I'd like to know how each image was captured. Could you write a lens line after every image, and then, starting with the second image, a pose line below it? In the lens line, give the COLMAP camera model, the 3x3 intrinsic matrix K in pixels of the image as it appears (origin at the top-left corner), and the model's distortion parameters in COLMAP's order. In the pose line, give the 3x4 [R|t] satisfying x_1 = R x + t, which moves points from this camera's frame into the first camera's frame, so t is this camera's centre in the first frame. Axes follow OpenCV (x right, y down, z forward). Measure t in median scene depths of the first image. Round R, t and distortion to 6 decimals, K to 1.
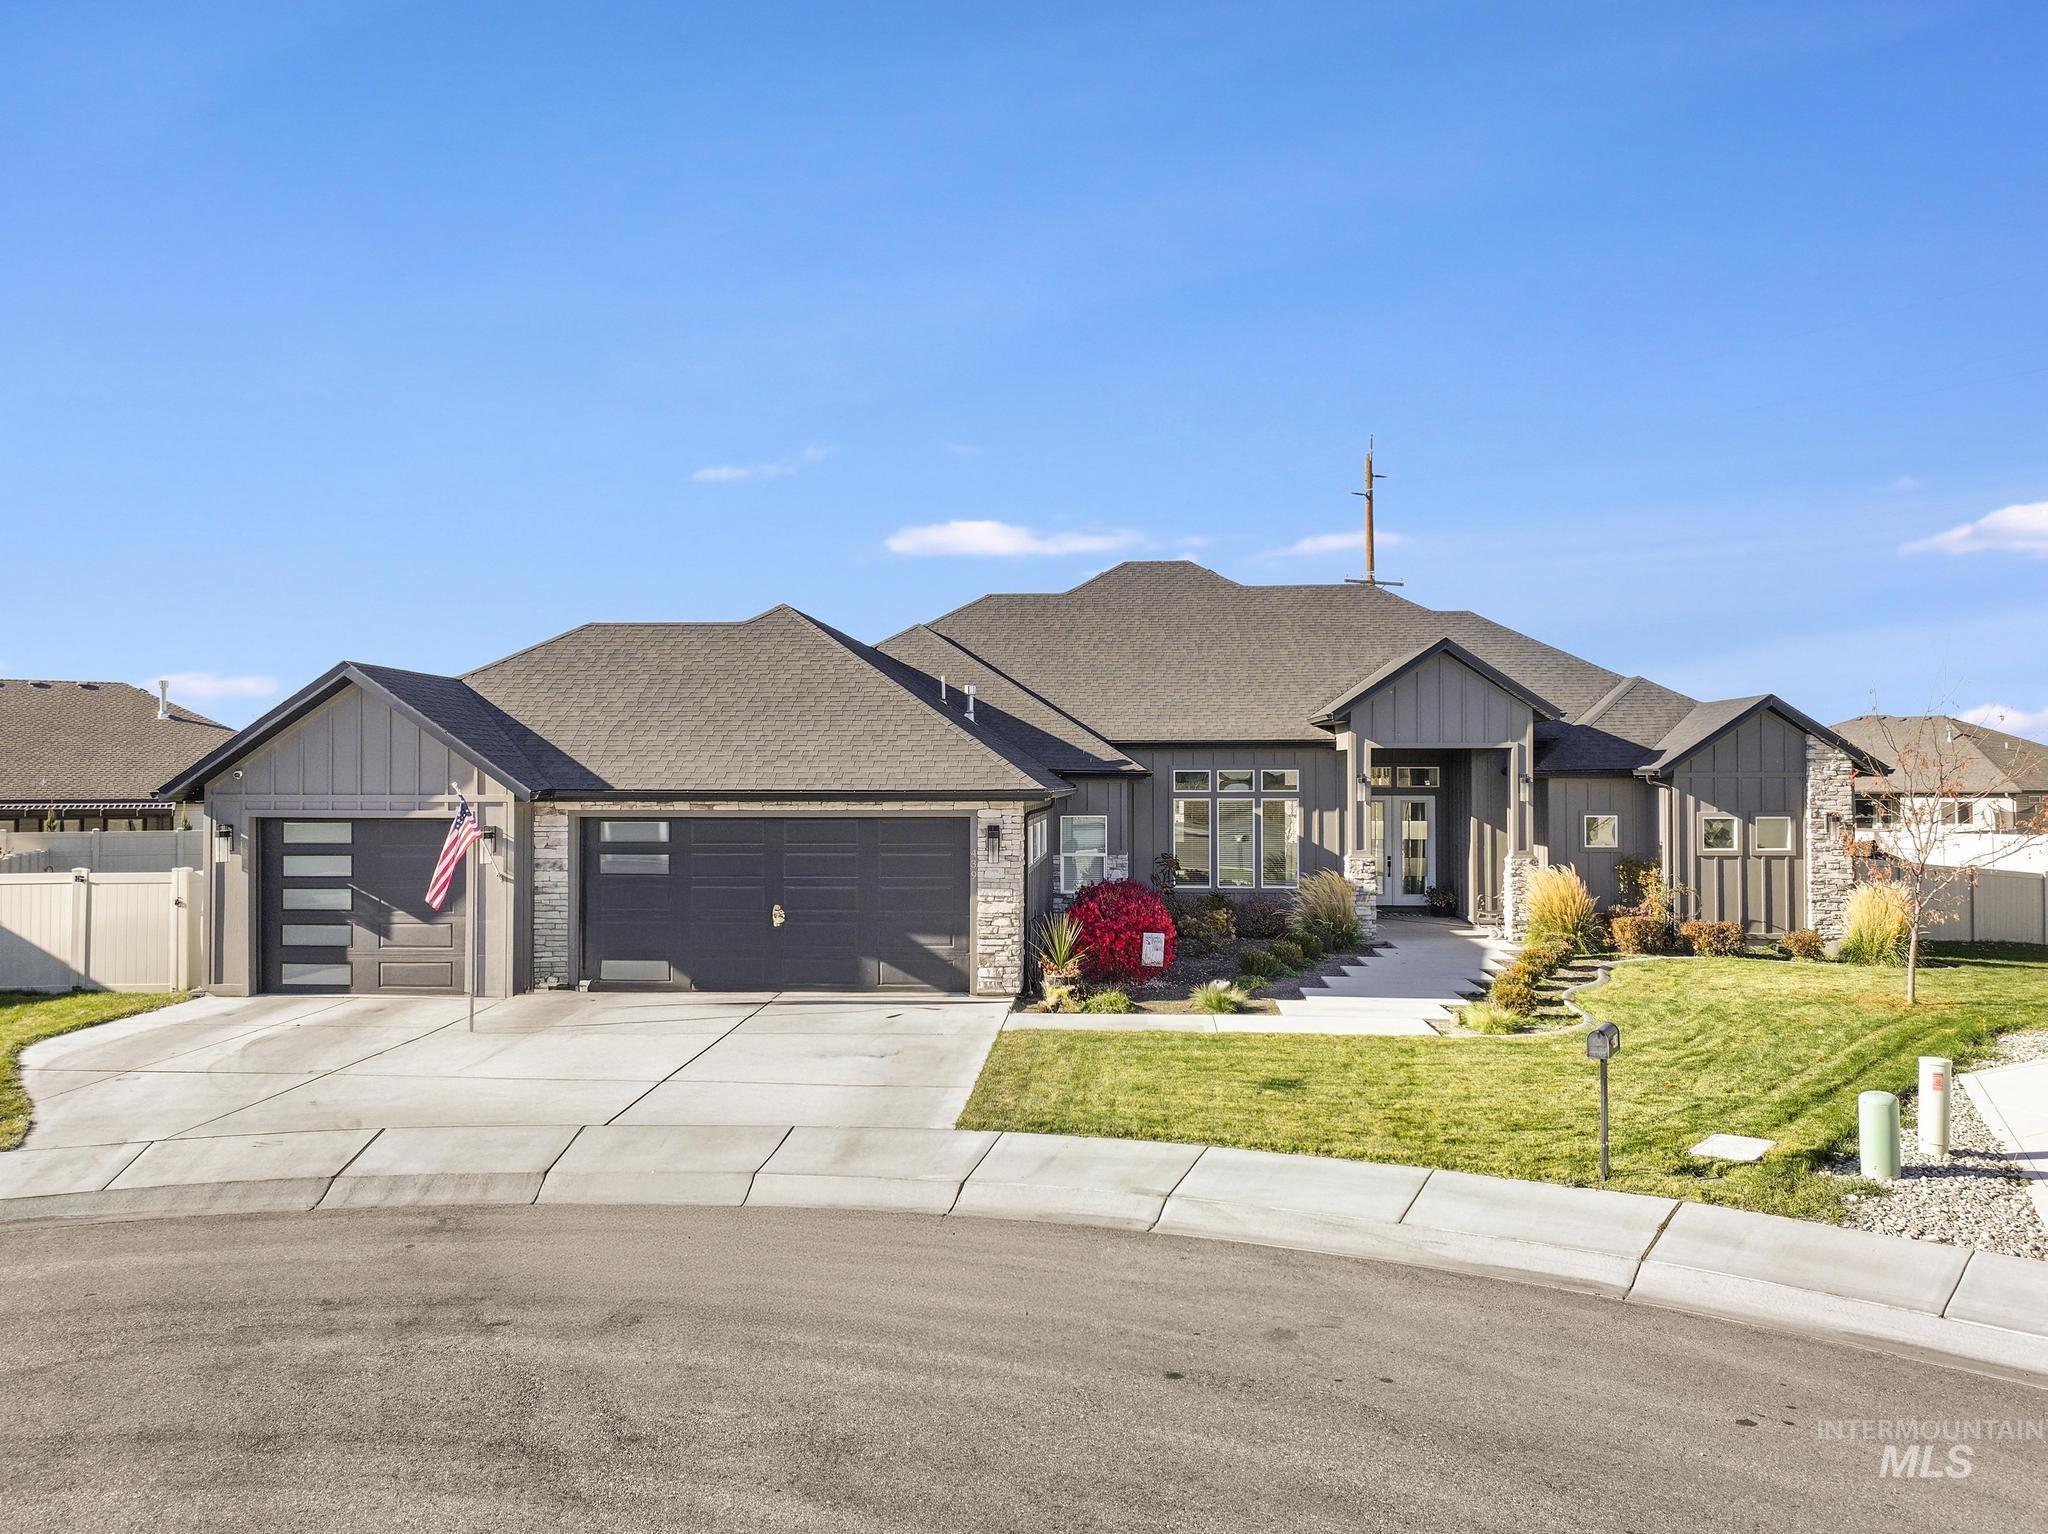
lens RADIAL K [[1444.1, 0, 1038.9], [0, 1444.1, 756.8], [0, 0, 1]] dist [0.000122, 0.003636]
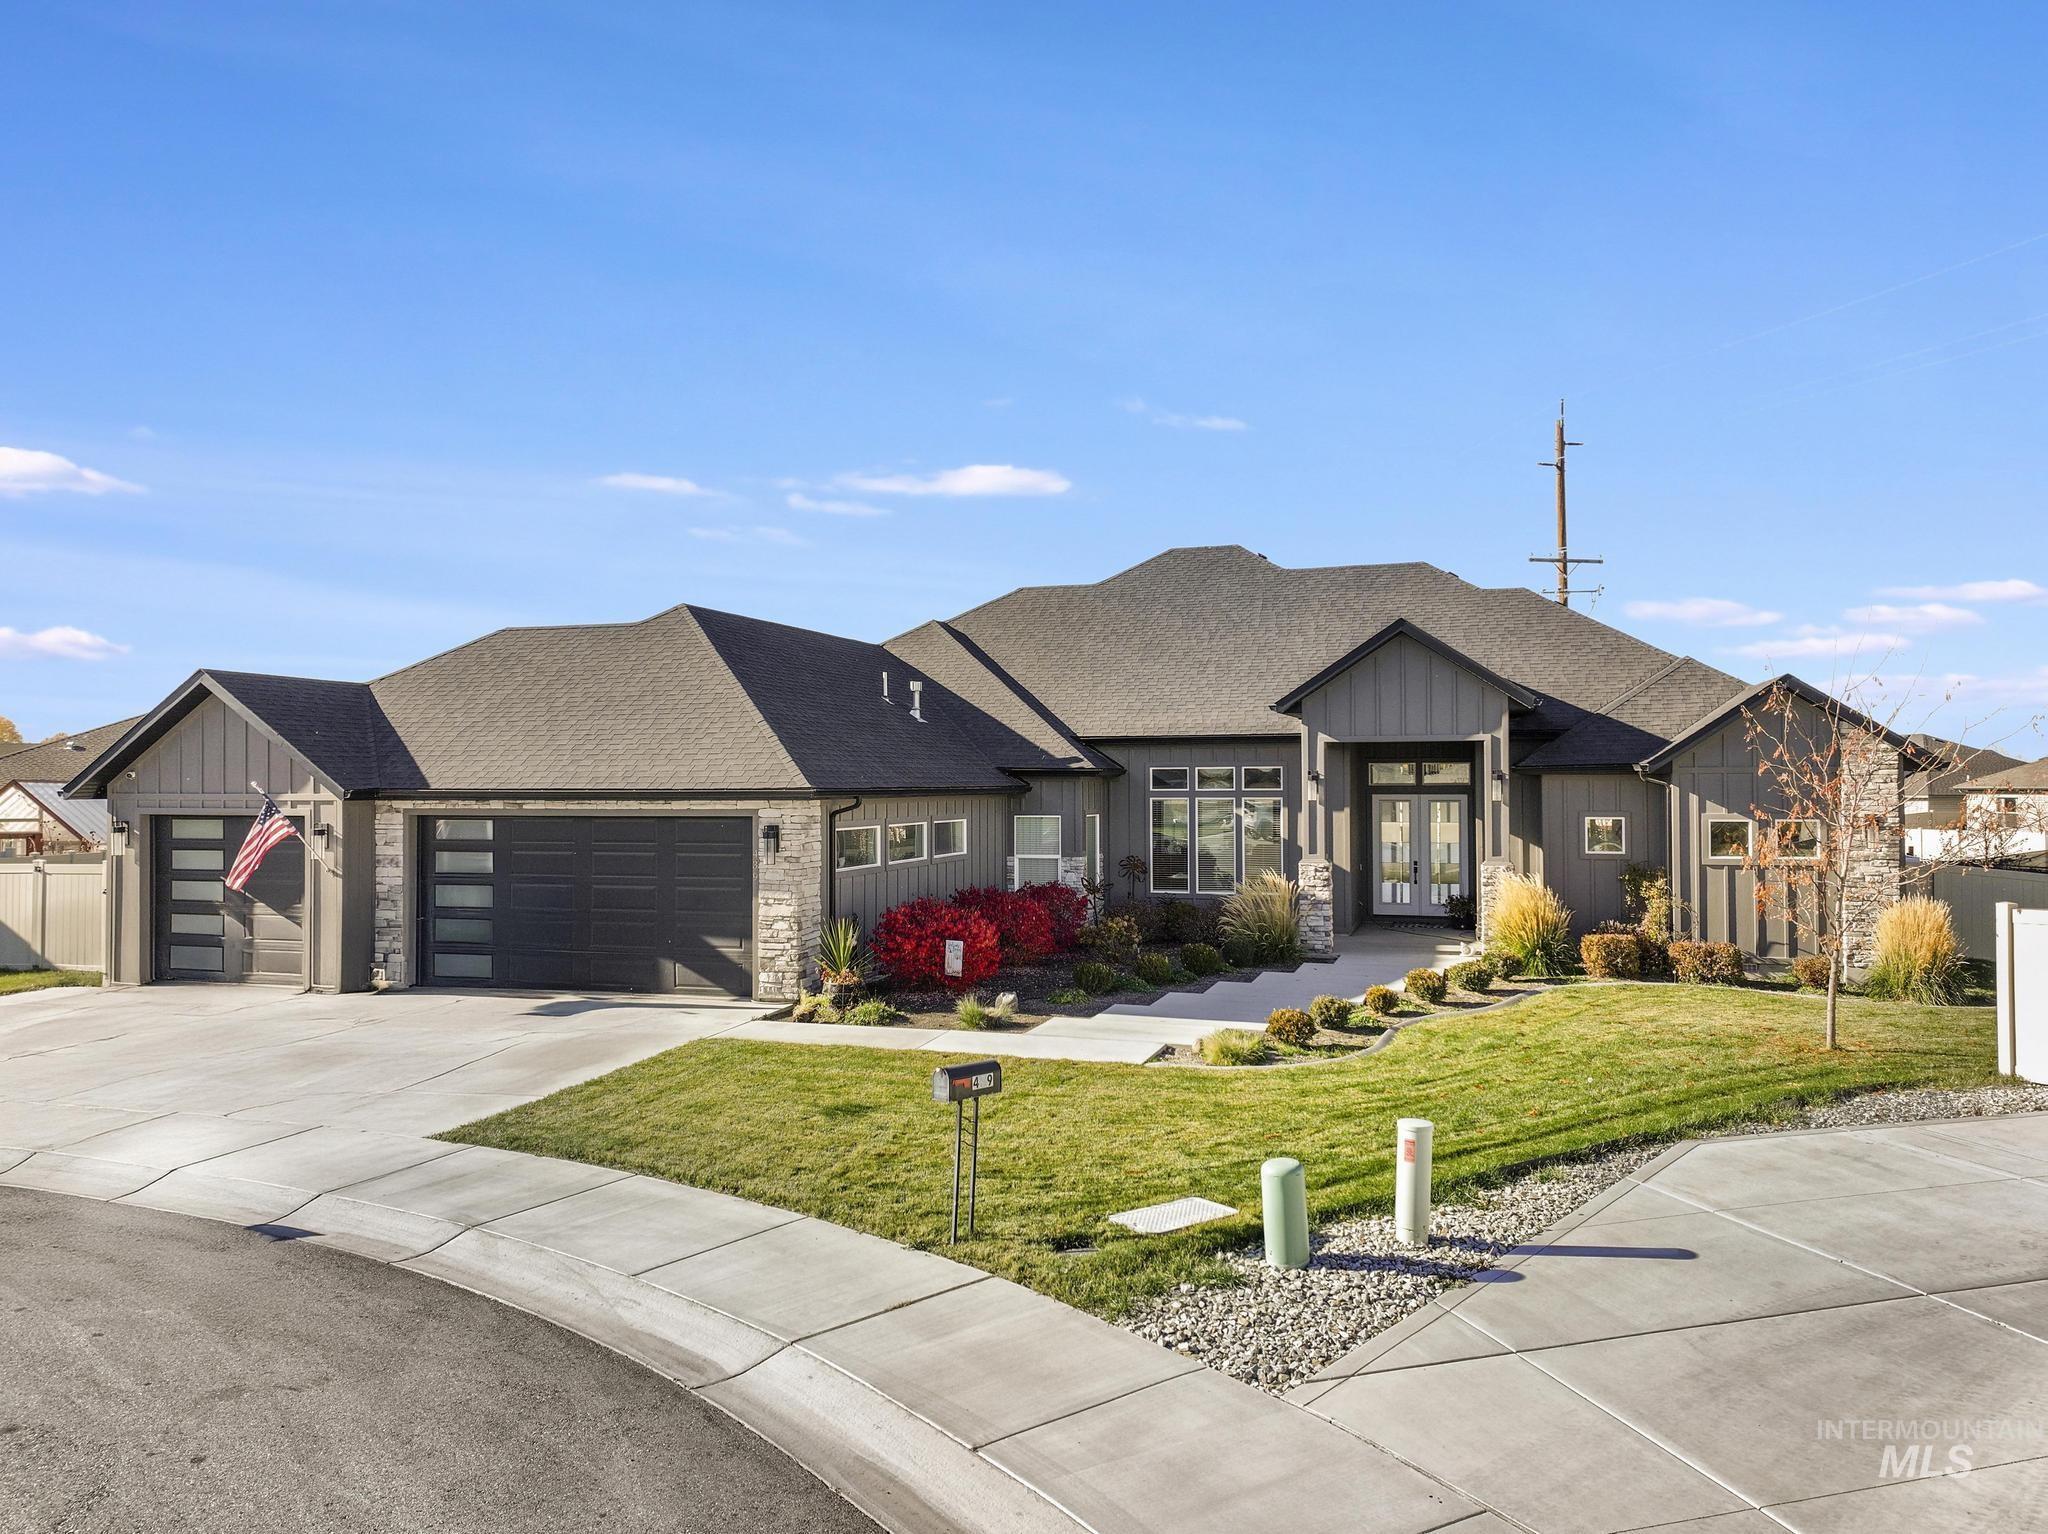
lens RADIAL K [[1444.1, 0, 1038.9], [0, 1444.1, 756.8], [0, 0, 1]] dist [0.000122, 0.003636]
pose [[0.971119, -0.006500, -0.238506, 0.360990], [0.006609, 0.999978, -0.000342, 0.003088], [0.238503, -0.001244, 0.971141, 0.101188]]
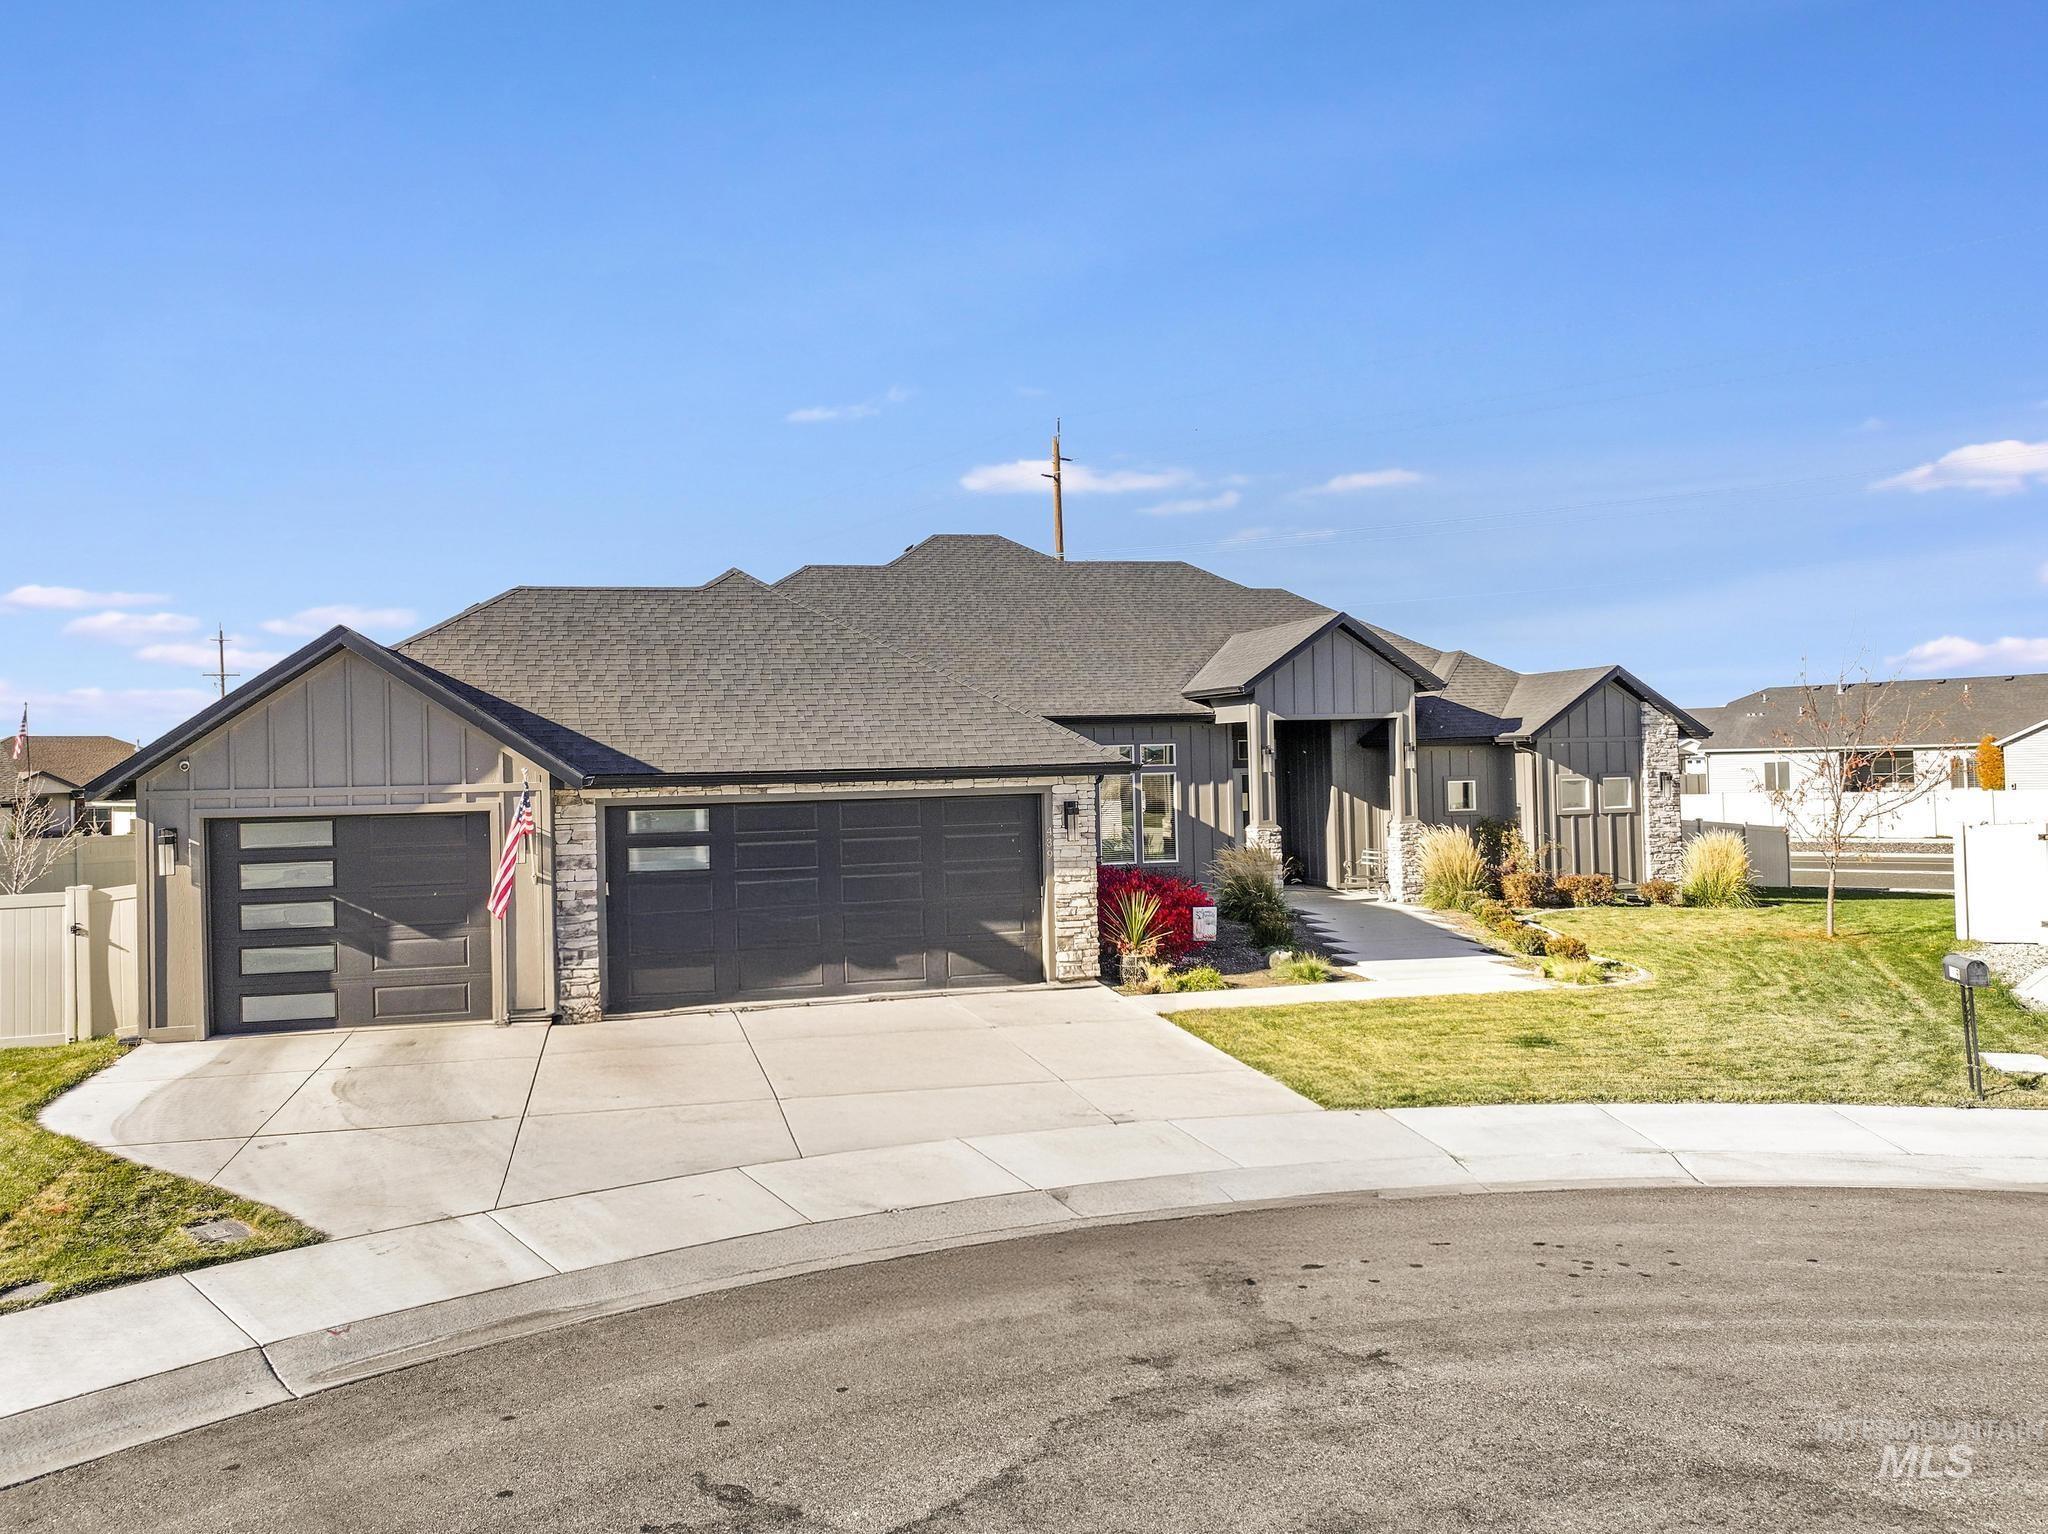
lens RADIAL K [[1468.6, 0, 966.5], [0, 1468.6, 759.8], [0, 0, 1]] dist [0.001435, 0.000513]
pose [[0.959863, -0.021385, 0.279653, -0.354780], [0.018623, 0.999748, 0.012533, 0.006679], [-0.279851, -0.006822, 0.960019, 0.089994]]
